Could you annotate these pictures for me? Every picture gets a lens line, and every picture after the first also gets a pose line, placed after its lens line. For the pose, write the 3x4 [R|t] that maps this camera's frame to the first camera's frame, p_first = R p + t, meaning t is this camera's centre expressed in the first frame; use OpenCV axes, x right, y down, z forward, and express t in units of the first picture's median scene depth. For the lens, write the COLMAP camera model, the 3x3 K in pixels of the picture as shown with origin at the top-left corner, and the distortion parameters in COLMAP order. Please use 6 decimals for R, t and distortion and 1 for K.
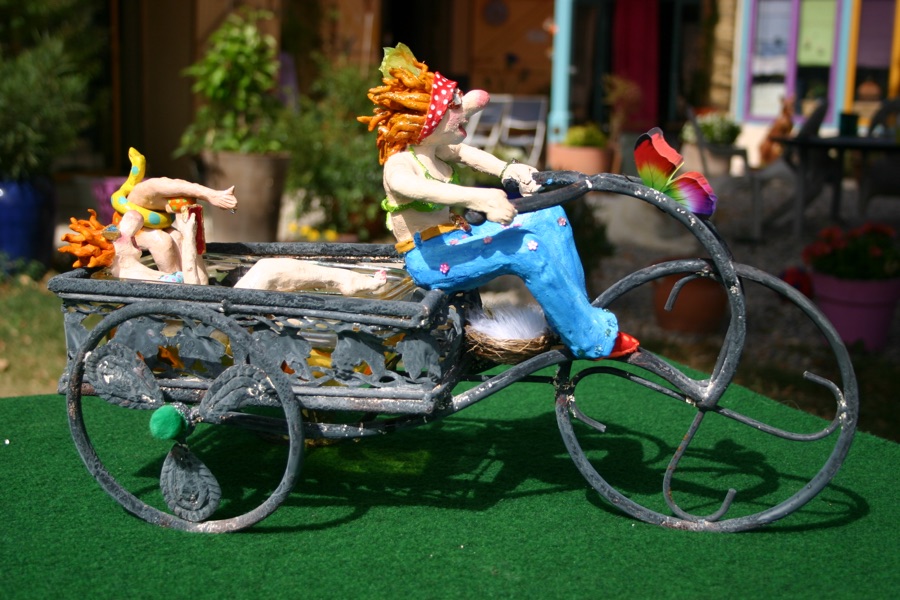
lens RADIAL K [[1282.3, 0, 436.7], [0, 1282.3, 305.8], [0, 0, 1]] dist [-0.016862, 0.000000]
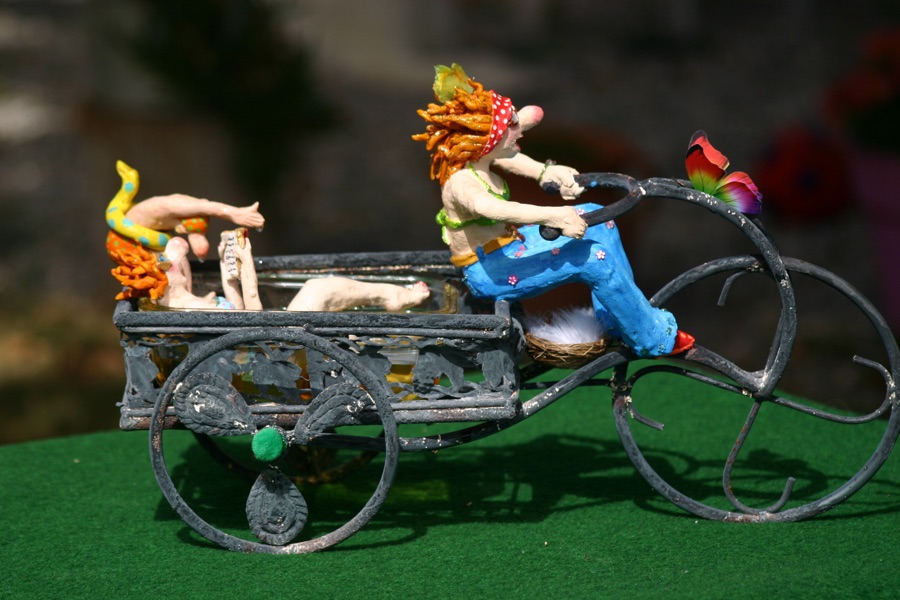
lens RADIAL K [[5221.5, 0, 435.2], [0, 5221.5, 345.0], [0, 0, 1]] dist [1.521229, 0.000000]
pose [[0.976976, -0.065938, 0.202904, -0.905587], [0.062036, 0.997747, 0.025537, -0.087300], [-0.204131, -0.012362, 0.978866, -3.096515]]
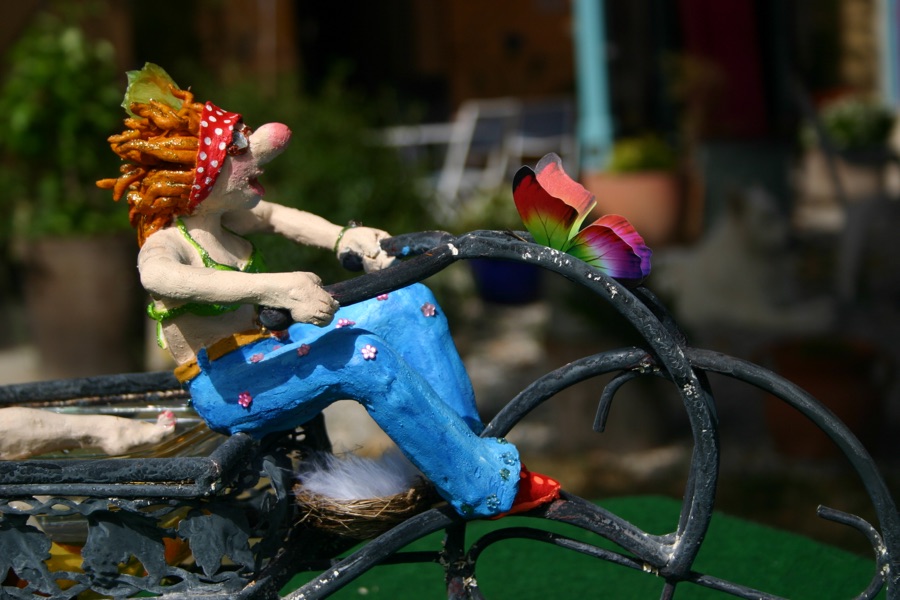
lens RADIAL K [[2119.7, 0, 447.0], [0, 2119.7, 307.5], [0, 0, 1]] dist [0.116338, 0.000000]
pose [[0.995335, -0.096294, 0.005985, 0.103841], [0.096477, 0.992972, -0.068542, 0.007742], [0.000657, 0.068800, 0.997630, -0.073633]]
